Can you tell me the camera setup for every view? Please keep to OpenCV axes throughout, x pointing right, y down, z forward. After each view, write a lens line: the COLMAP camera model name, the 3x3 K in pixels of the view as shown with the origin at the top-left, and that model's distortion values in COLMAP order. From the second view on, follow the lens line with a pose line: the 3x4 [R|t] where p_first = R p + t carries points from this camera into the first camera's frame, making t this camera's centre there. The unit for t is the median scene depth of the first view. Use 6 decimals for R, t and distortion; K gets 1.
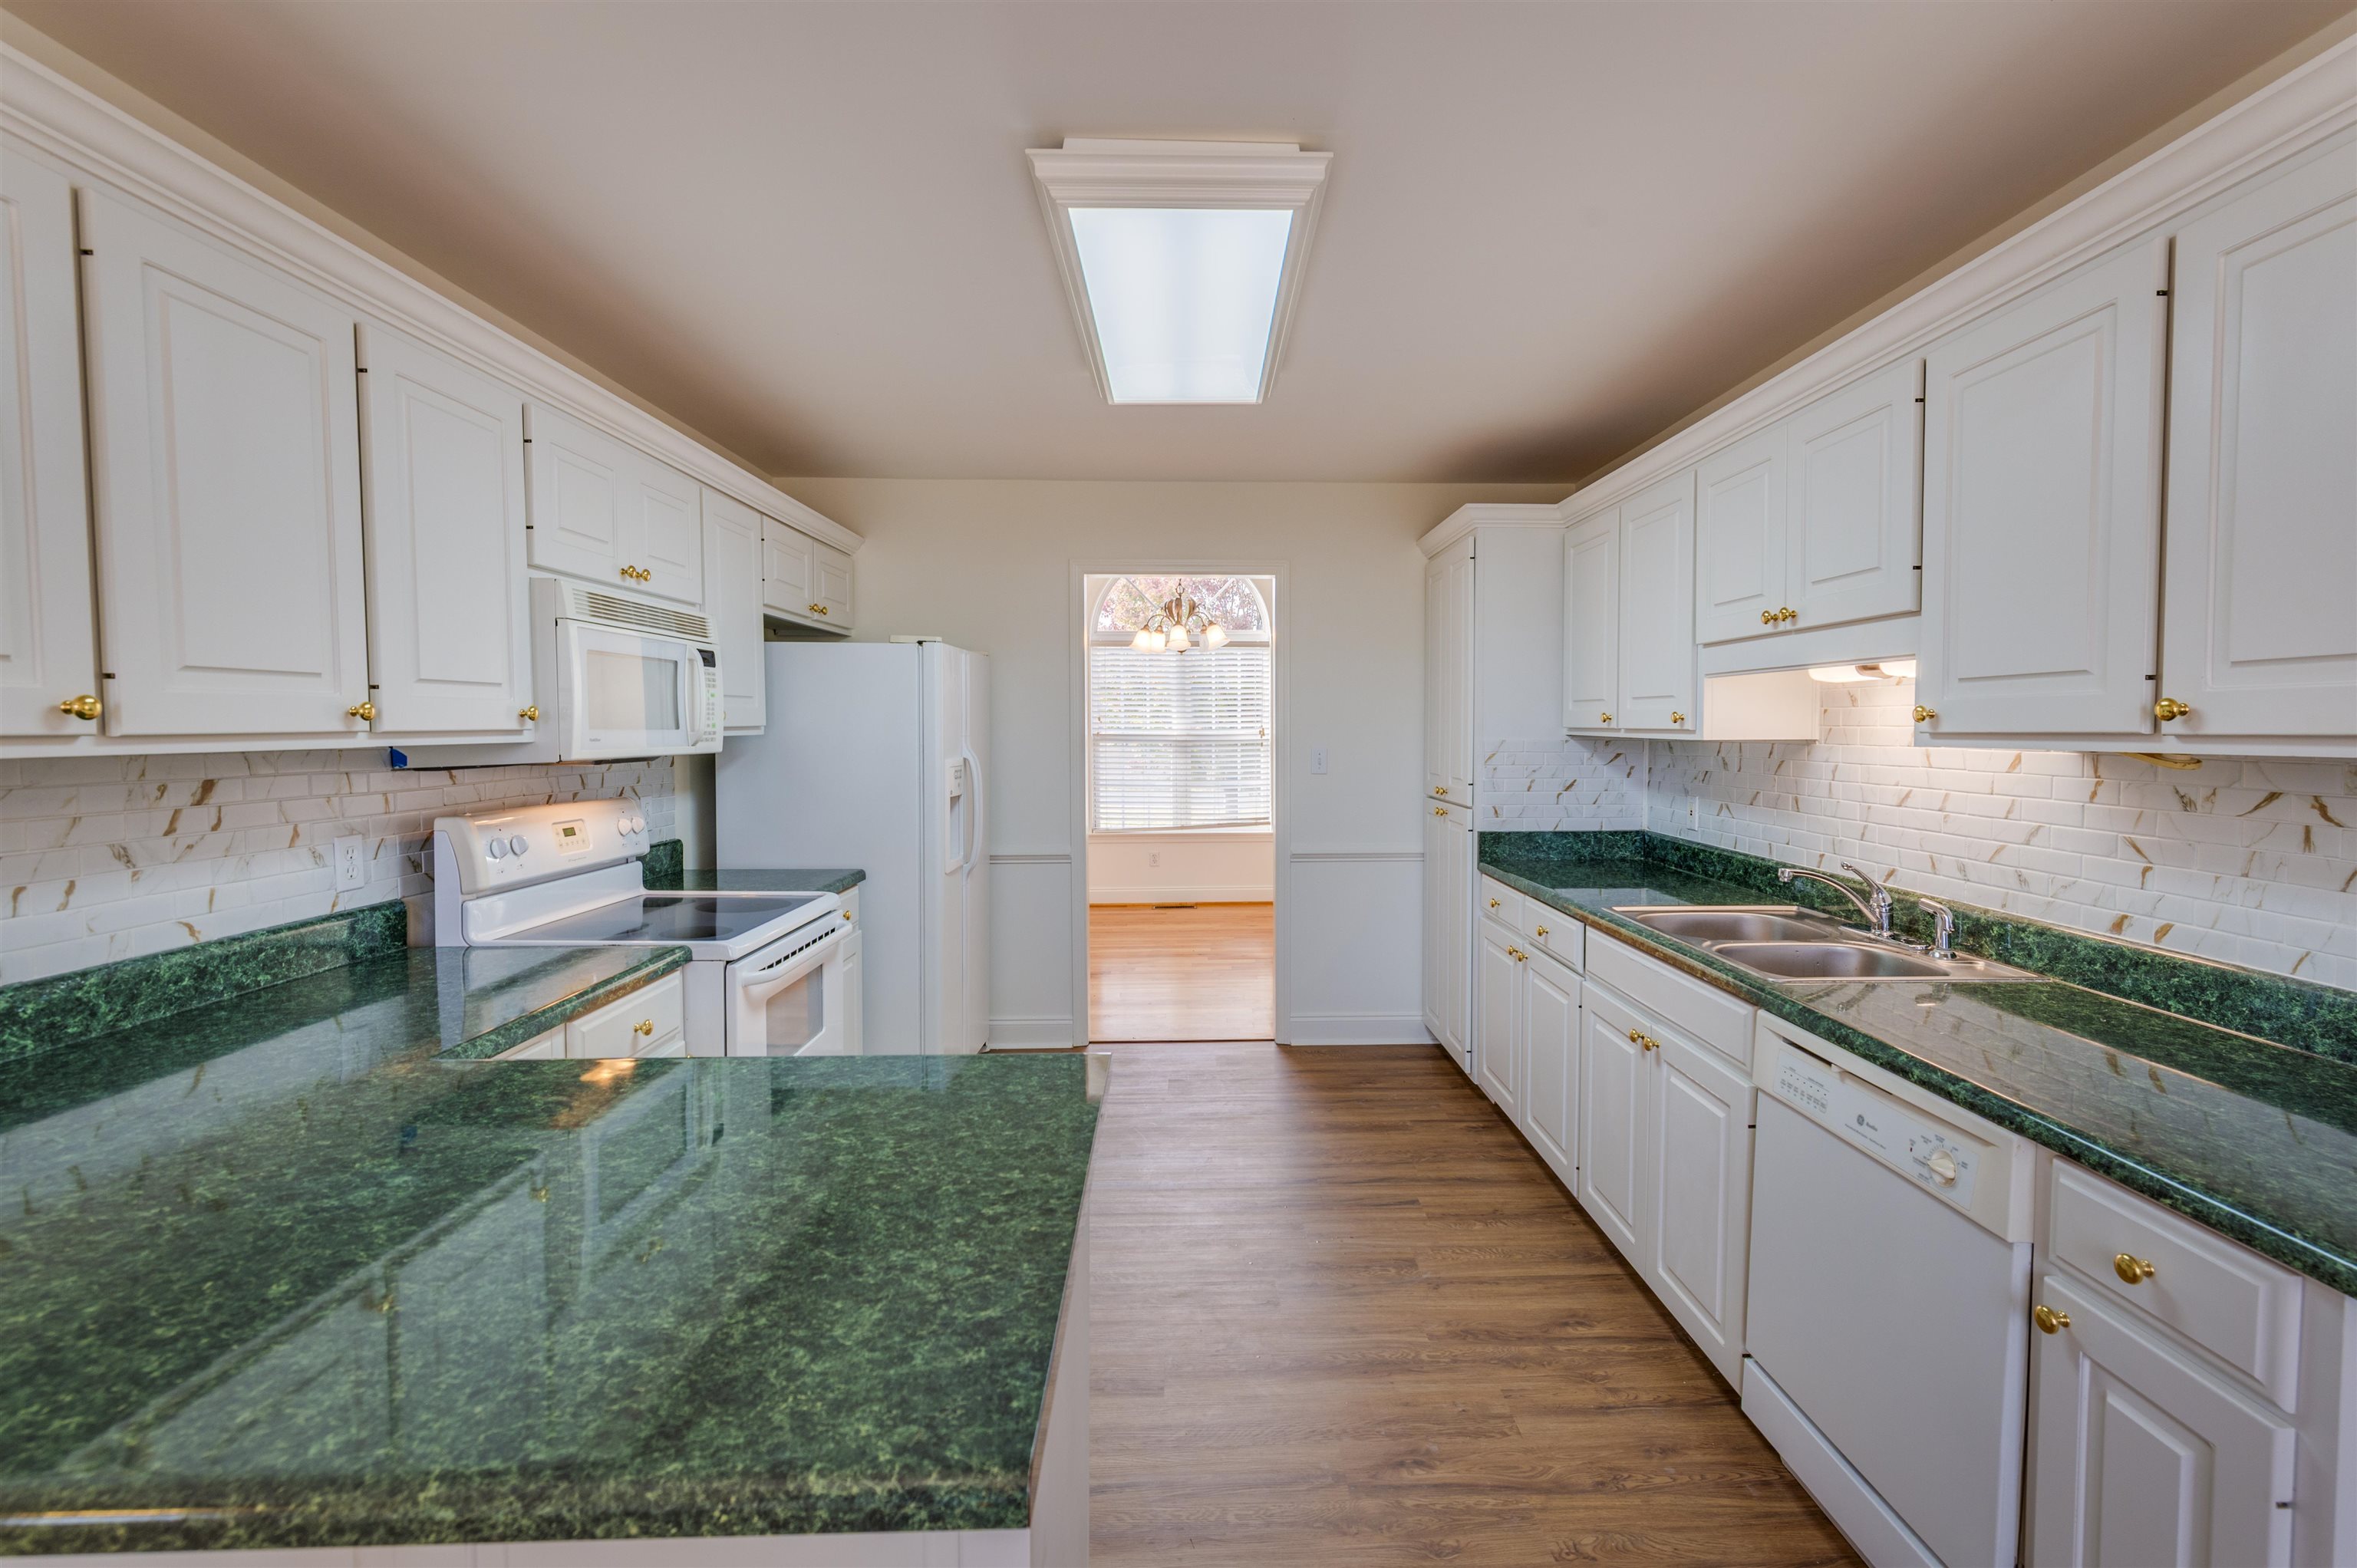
lens RADIAL K [[1068.4, 0, 1257.7], [0, 1068.4, 769.9], [0, 0, 1]] dist [0.001116, 0.000020]
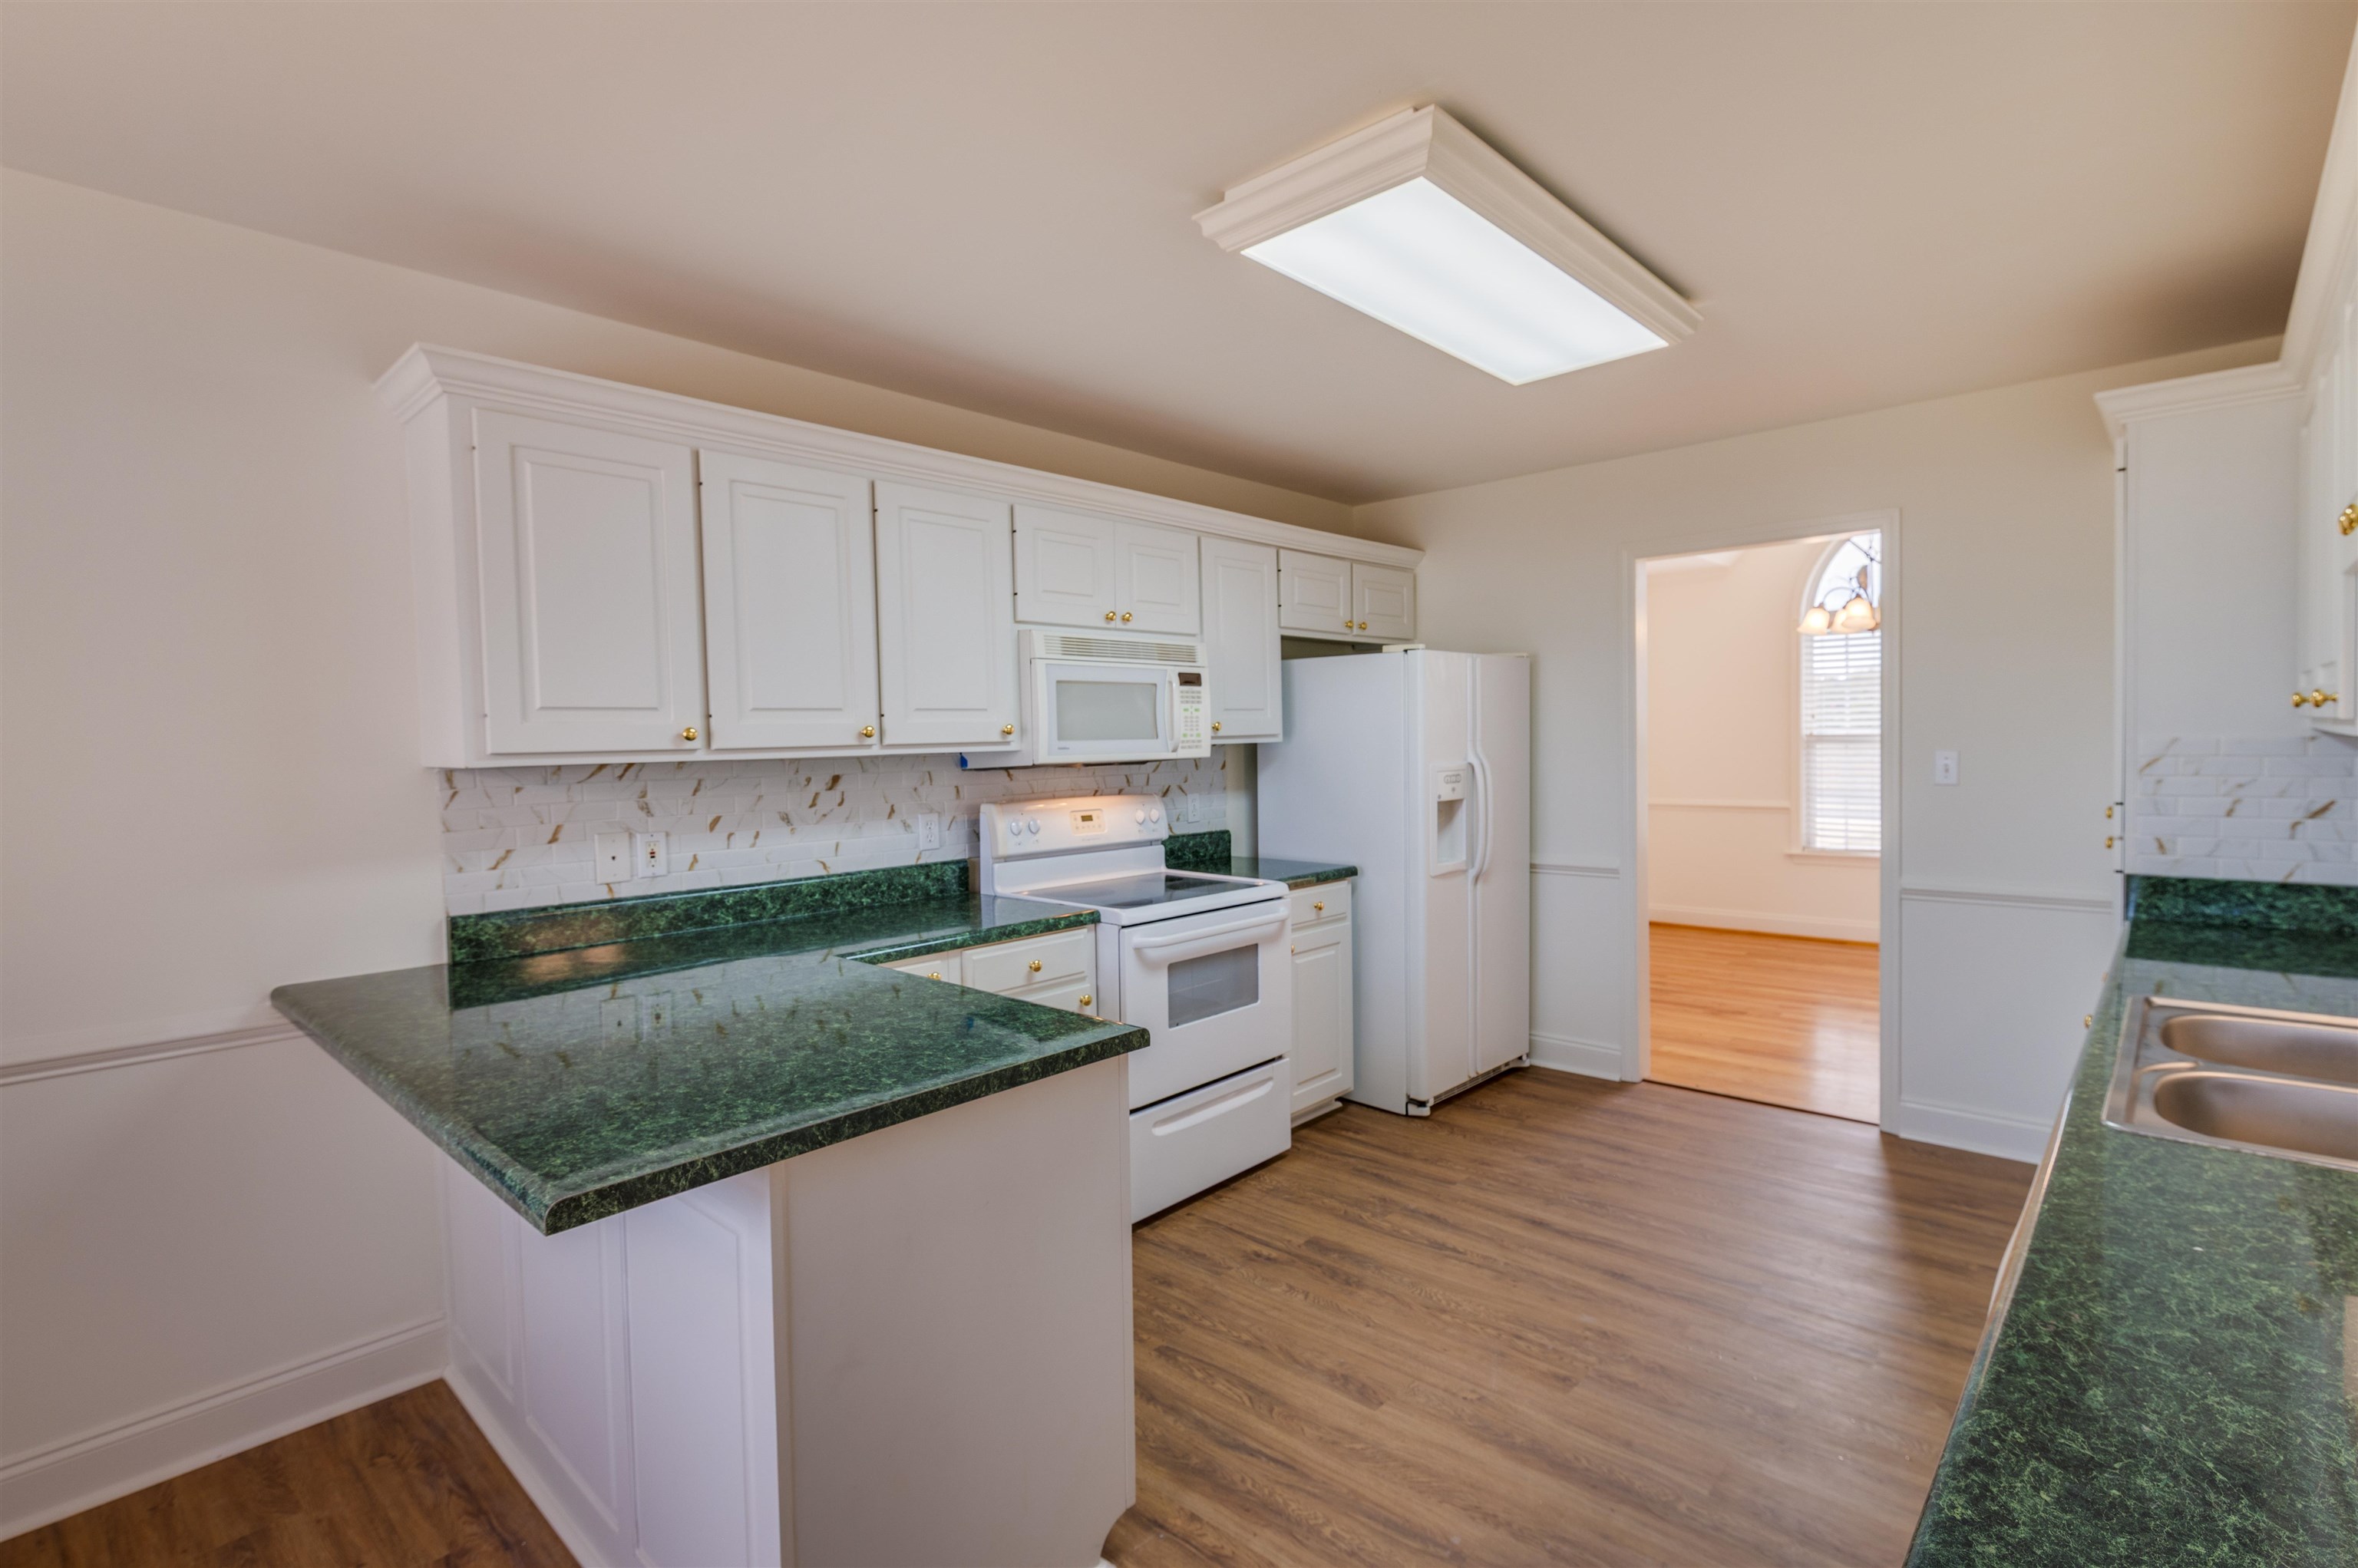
lens RADIAL K [[1133.9, 0, 1219.2], [0, 1133.9, 777.7], [0, 0, 1]] dist [0.001235, 0.000419]
pose [[0.707930, 0.012551, -0.706171, 0.526894], [-0.010210, 0.999919, 0.007537, -0.004332], [0.706209, 0.001874, 0.708001, 0.151979]]
